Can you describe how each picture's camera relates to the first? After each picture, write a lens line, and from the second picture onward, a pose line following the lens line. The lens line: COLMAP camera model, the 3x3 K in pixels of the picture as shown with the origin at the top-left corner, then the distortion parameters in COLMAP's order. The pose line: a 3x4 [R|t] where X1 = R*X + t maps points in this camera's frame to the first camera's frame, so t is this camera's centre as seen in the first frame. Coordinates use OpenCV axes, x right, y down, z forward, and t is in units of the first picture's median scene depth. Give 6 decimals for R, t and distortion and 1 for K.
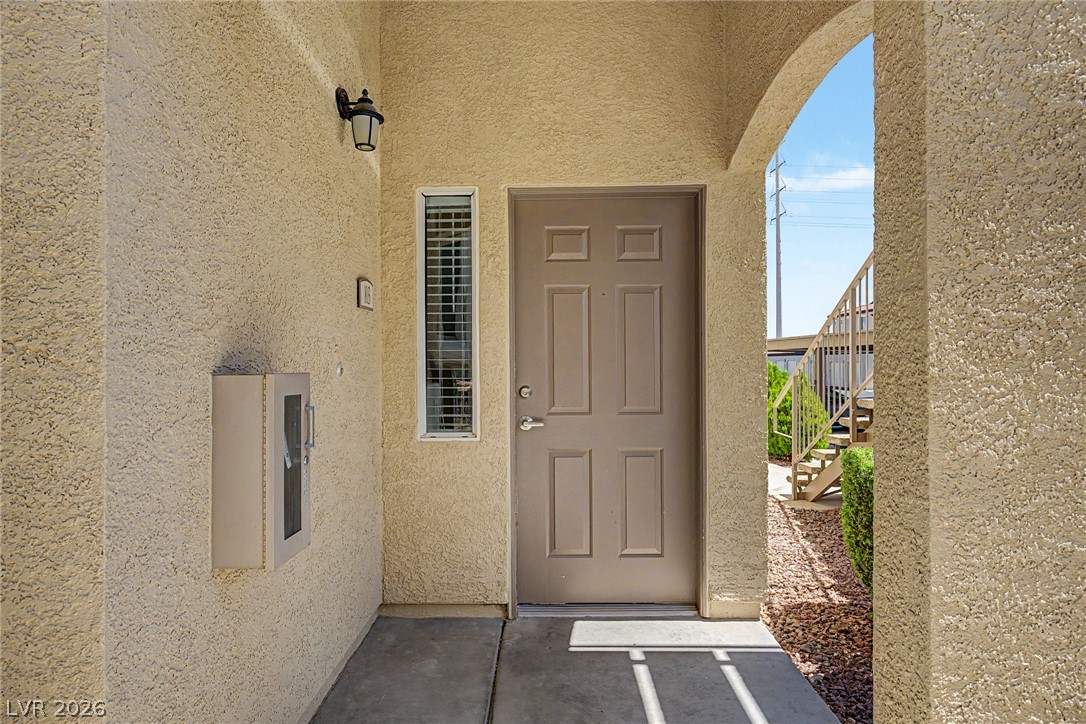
lens RADIAL K [[604.6, 0, 544.6], [0, 604.6, 361.7], [0, 0, 1]] dist [0.002264, 0.000464]
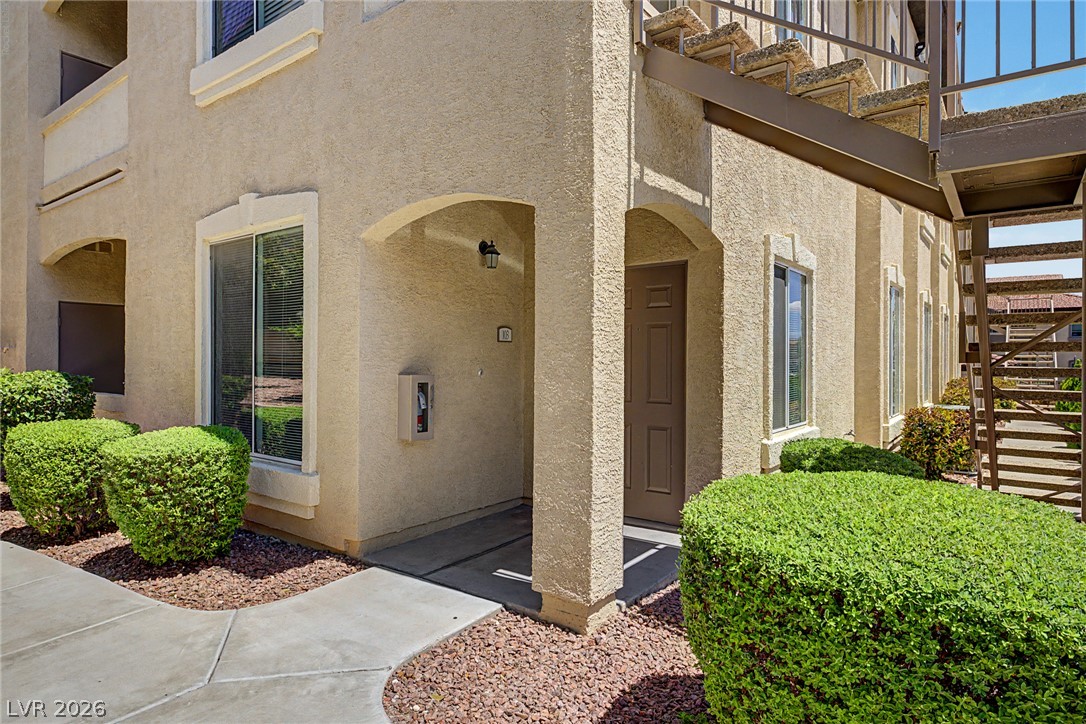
lens RADIAL K [[599.3, 0, 541.8], [0, 599.3, 360.5], [0, 0, 1]] dist [0.000420, 0.000009]
pose [[0.811760, 0.006462, -0.583956, 1.082007], [-0.000780, 0.999950, 0.009981, -0.049524], [0.583991, -0.007646, 0.811724, -0.611113]]
